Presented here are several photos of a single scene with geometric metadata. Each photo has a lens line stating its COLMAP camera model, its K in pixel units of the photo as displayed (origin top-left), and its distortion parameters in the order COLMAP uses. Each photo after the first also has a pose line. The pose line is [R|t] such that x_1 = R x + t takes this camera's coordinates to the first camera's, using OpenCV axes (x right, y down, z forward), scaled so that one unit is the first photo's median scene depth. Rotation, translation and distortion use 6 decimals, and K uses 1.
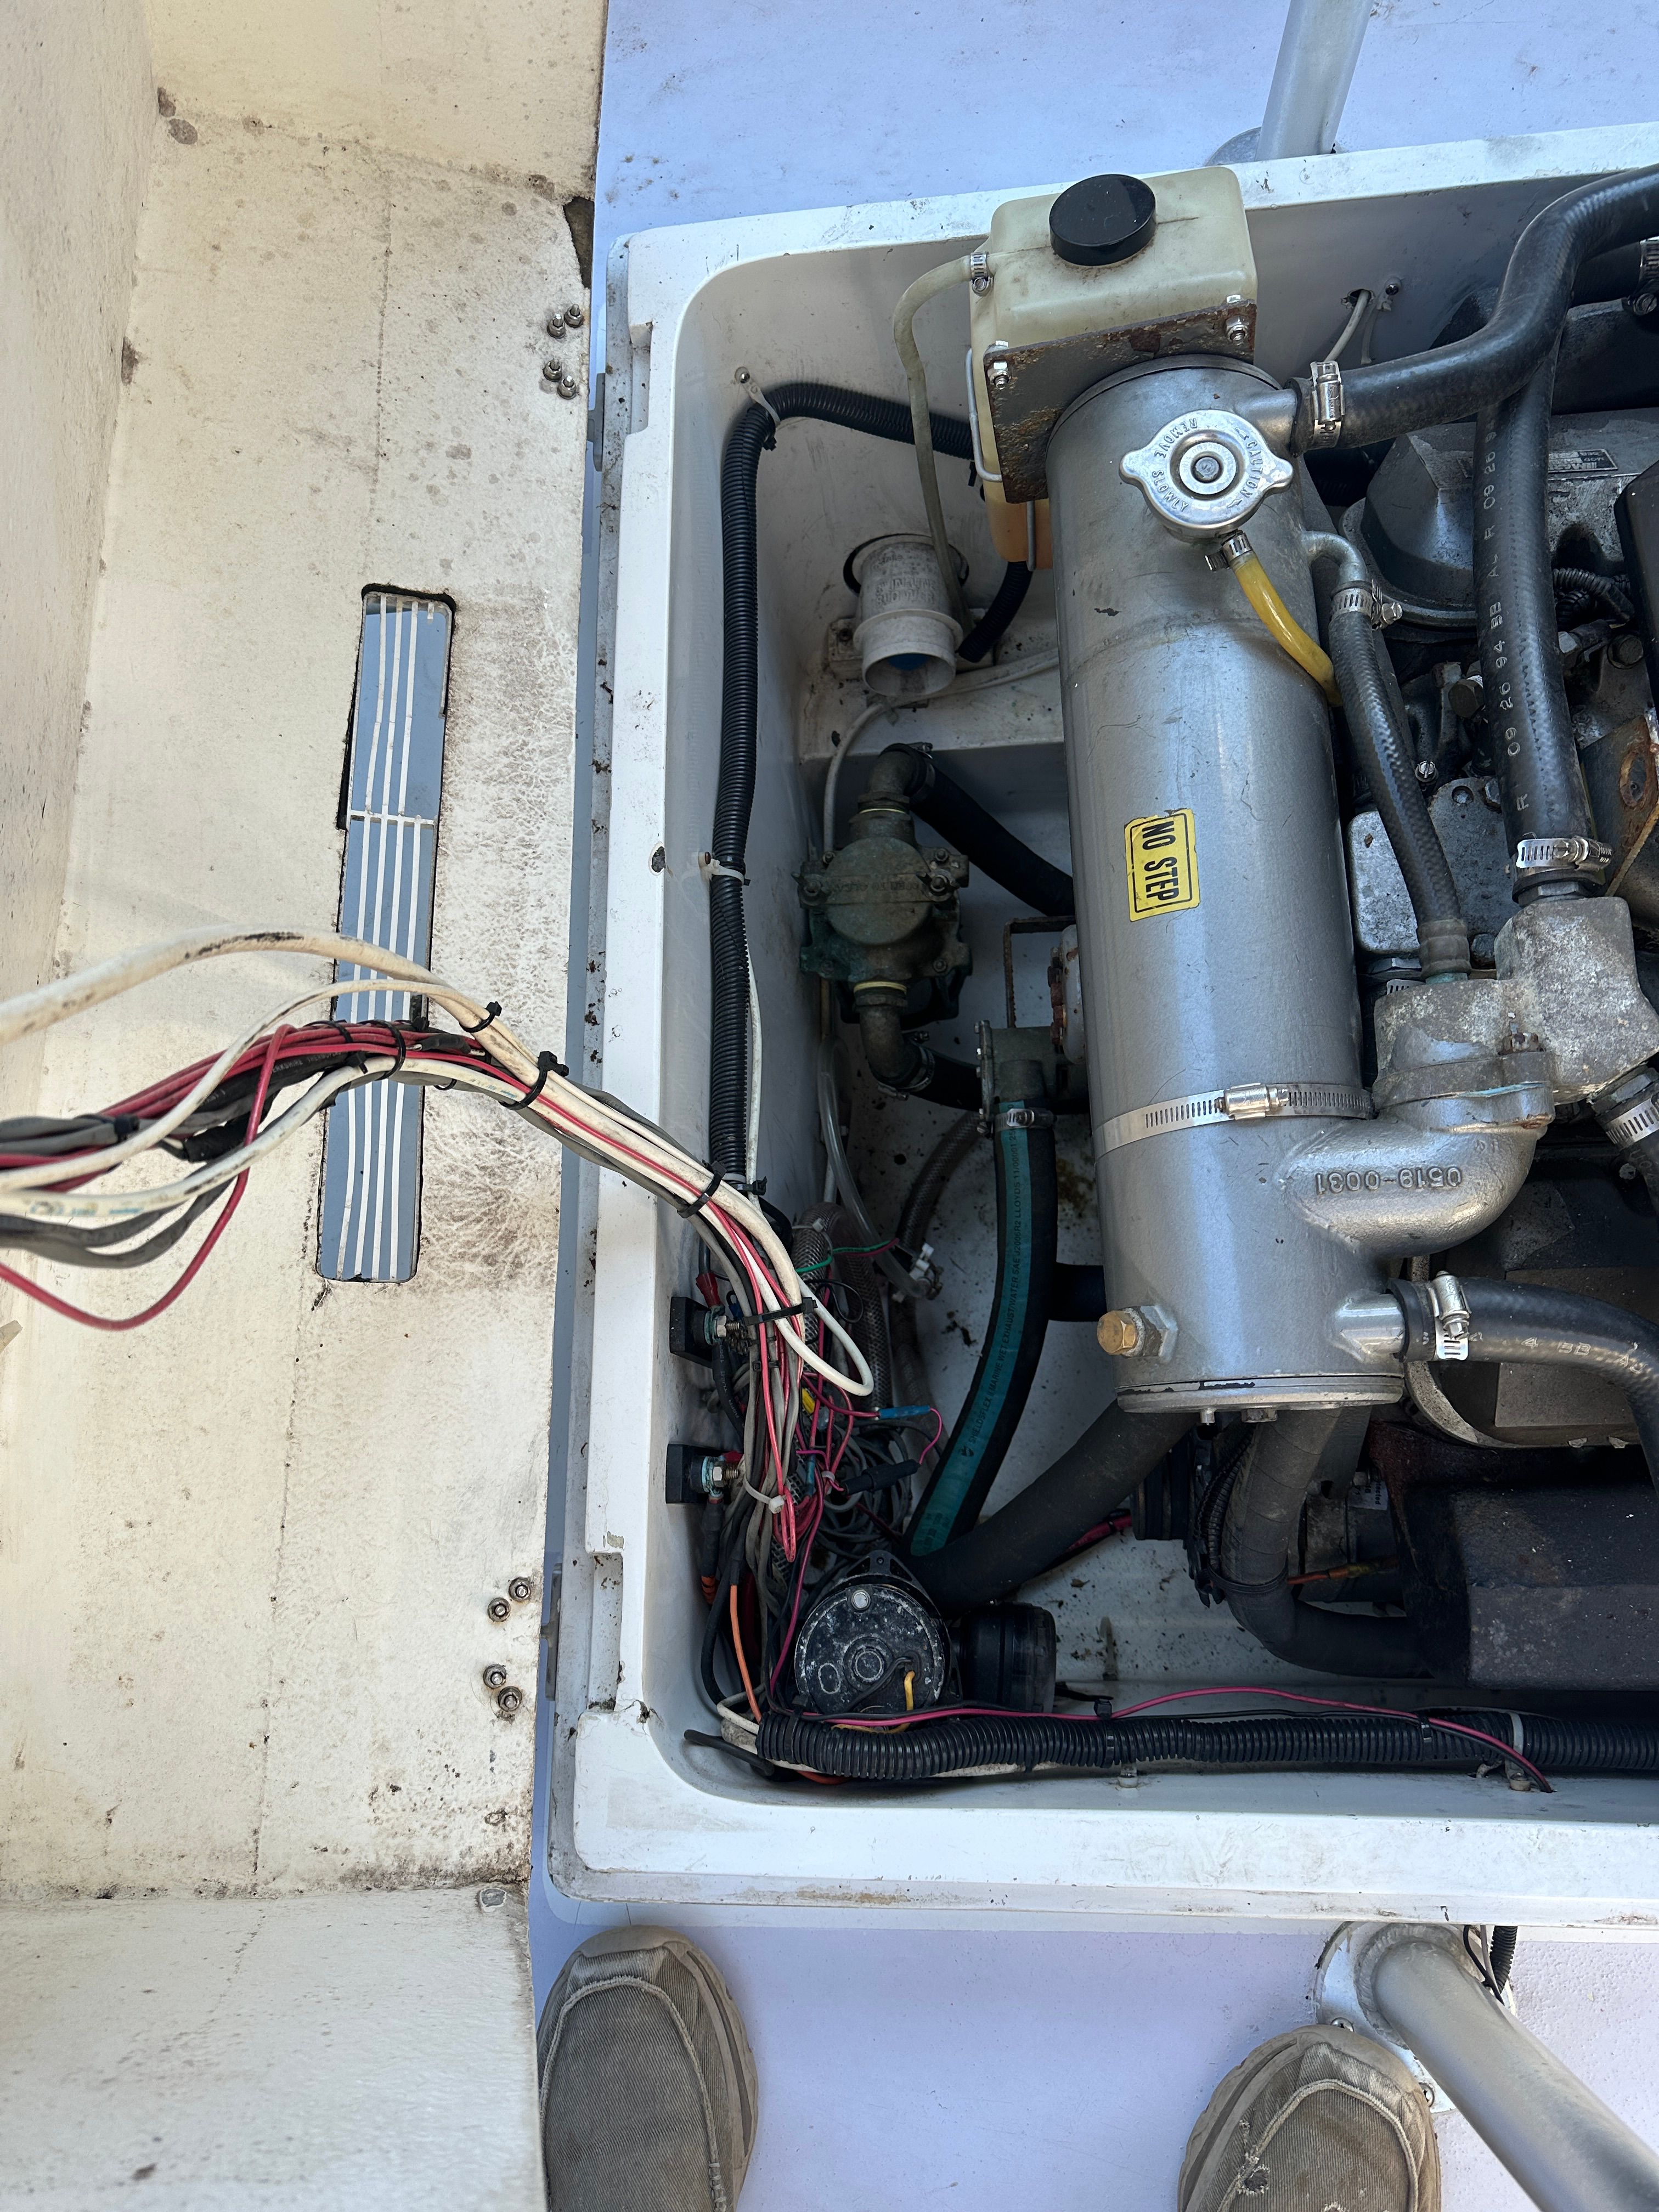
lens RADIAL K [[1647.4, 0, 771.4], [0, 1647.4, 1080.9], [0, 0, 1]] dist [0.085118, -0.136138]
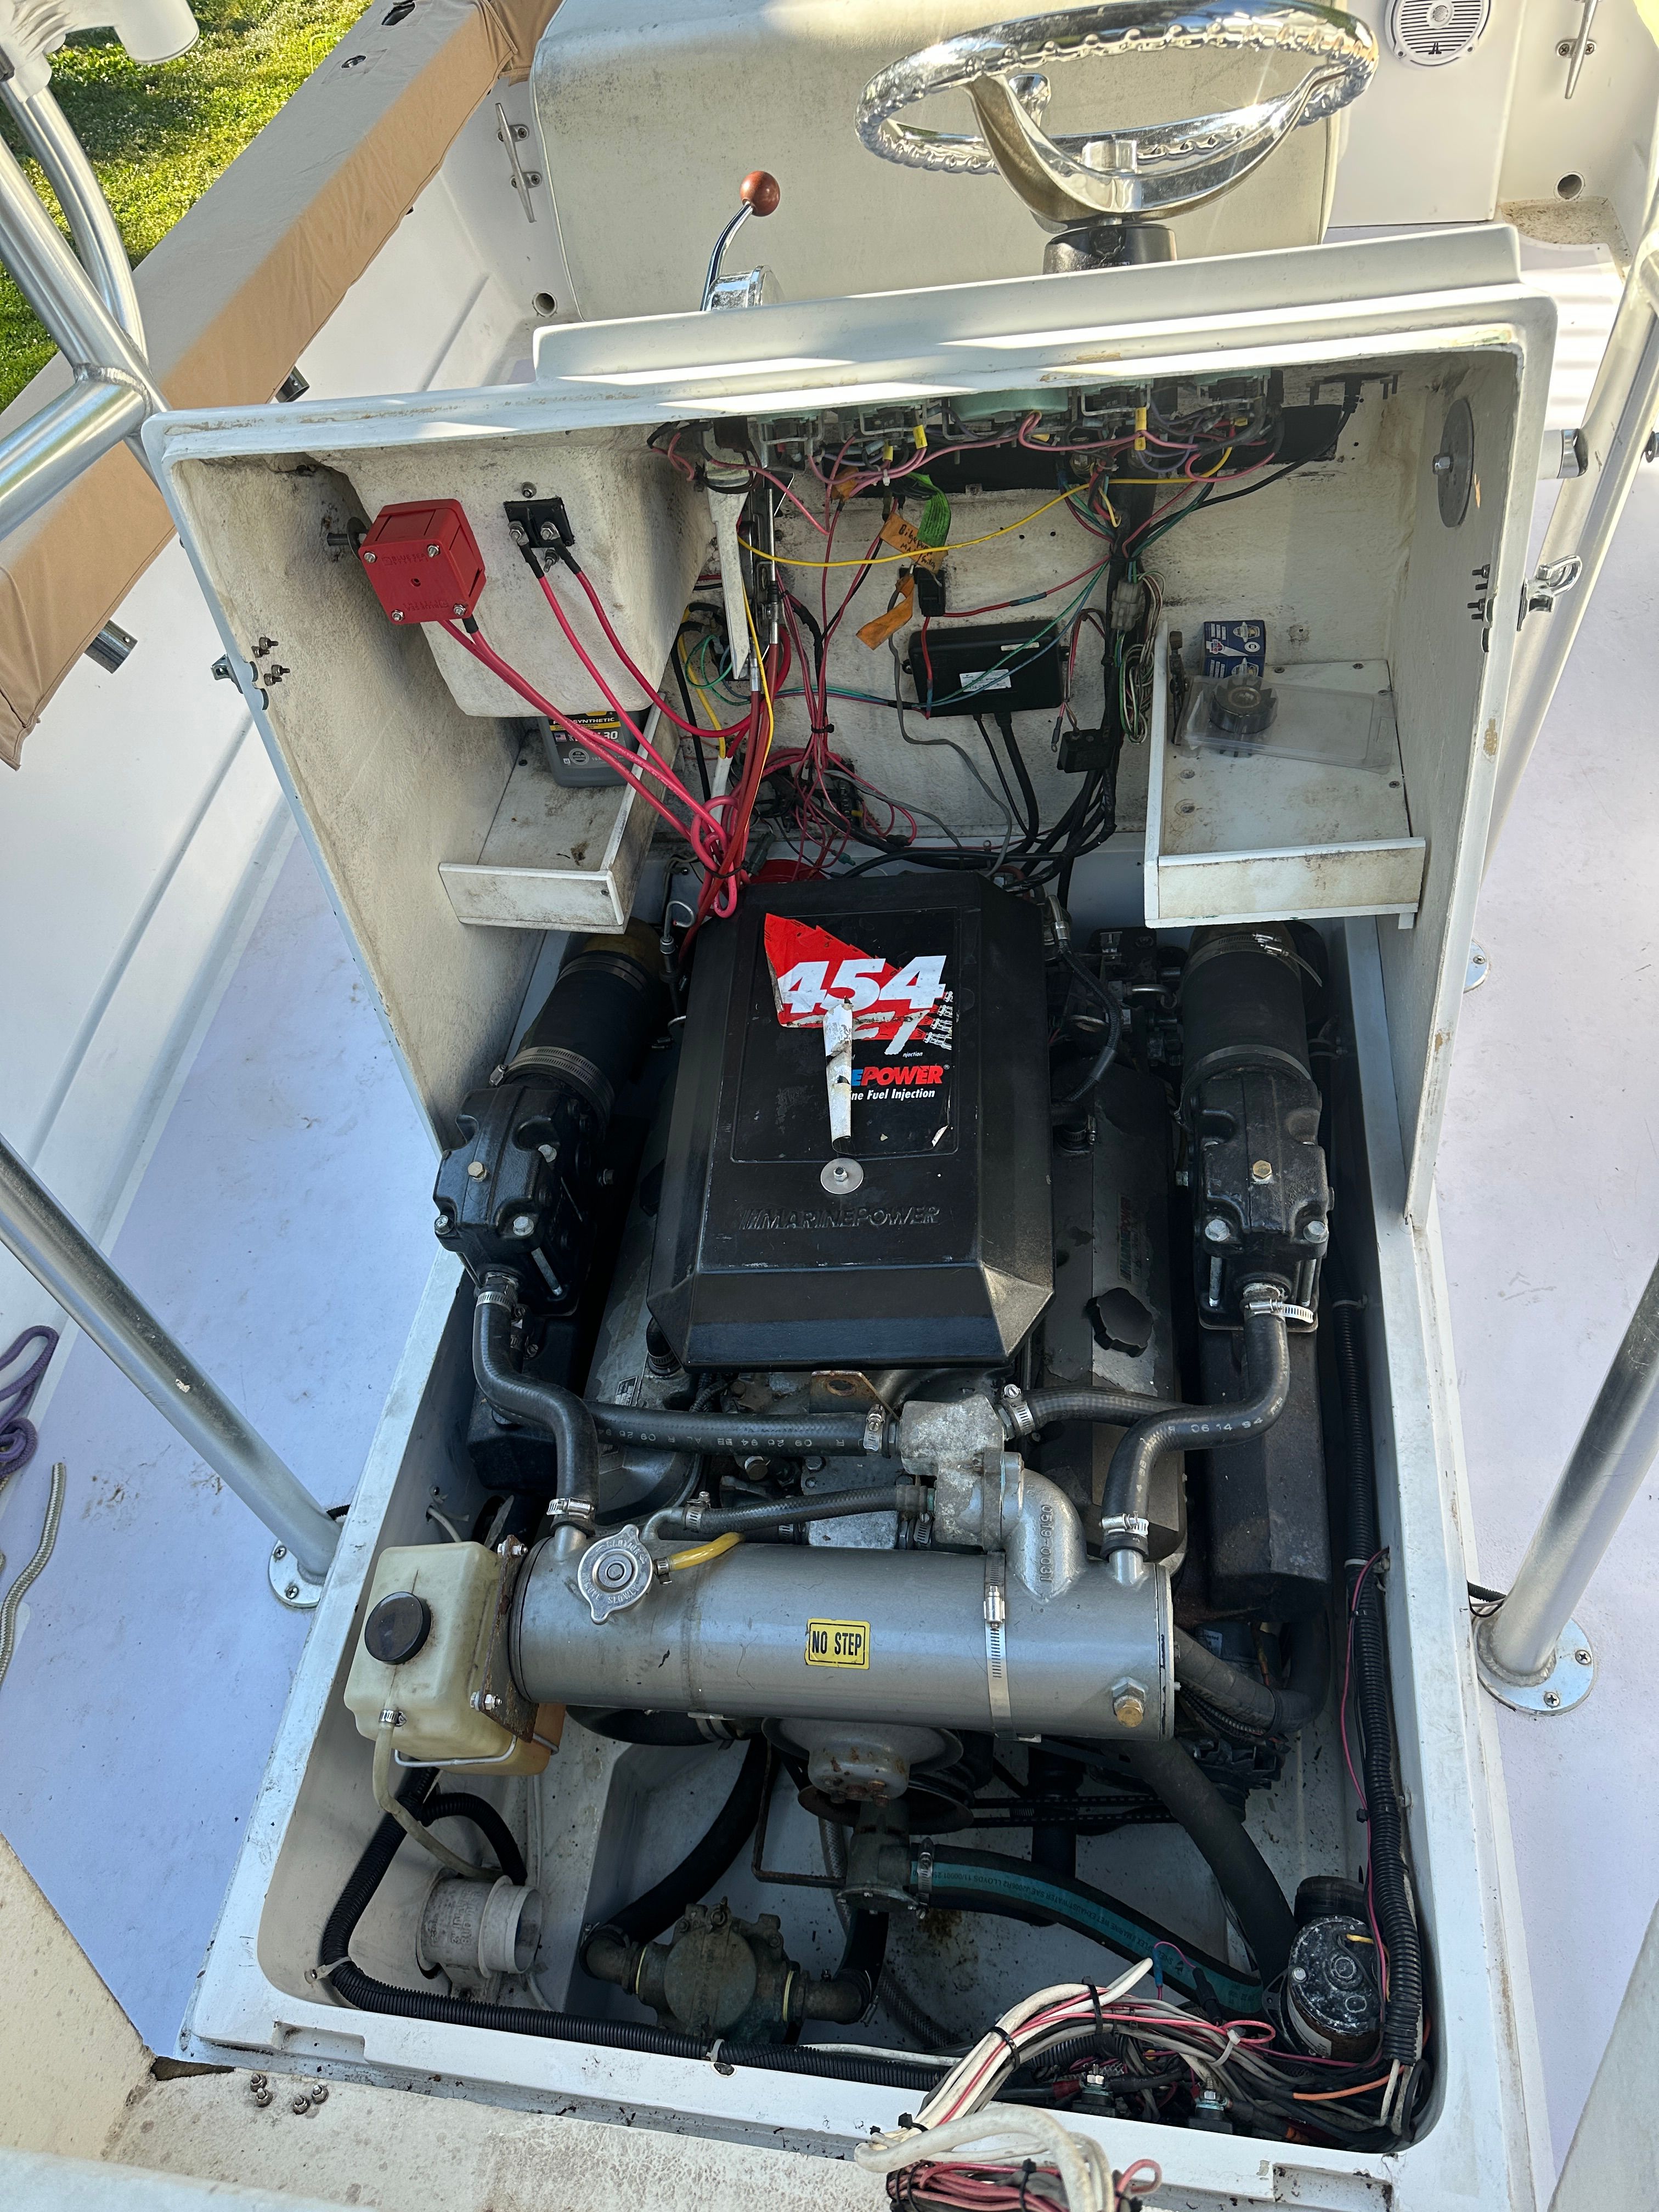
lens RADIAL K [[1531.2, 0, 838.8], [0, 1531.2, 1072.0], [0, 0, 1]] dist [0.038783, -0.038007]
pose [[0.157850, -0.707046, 0.689325, -0.372568], [0.983232, 0.177096, -0.043503, -0.148932], [-0.091318, 0.684633, 0.723145, -0.433273]]
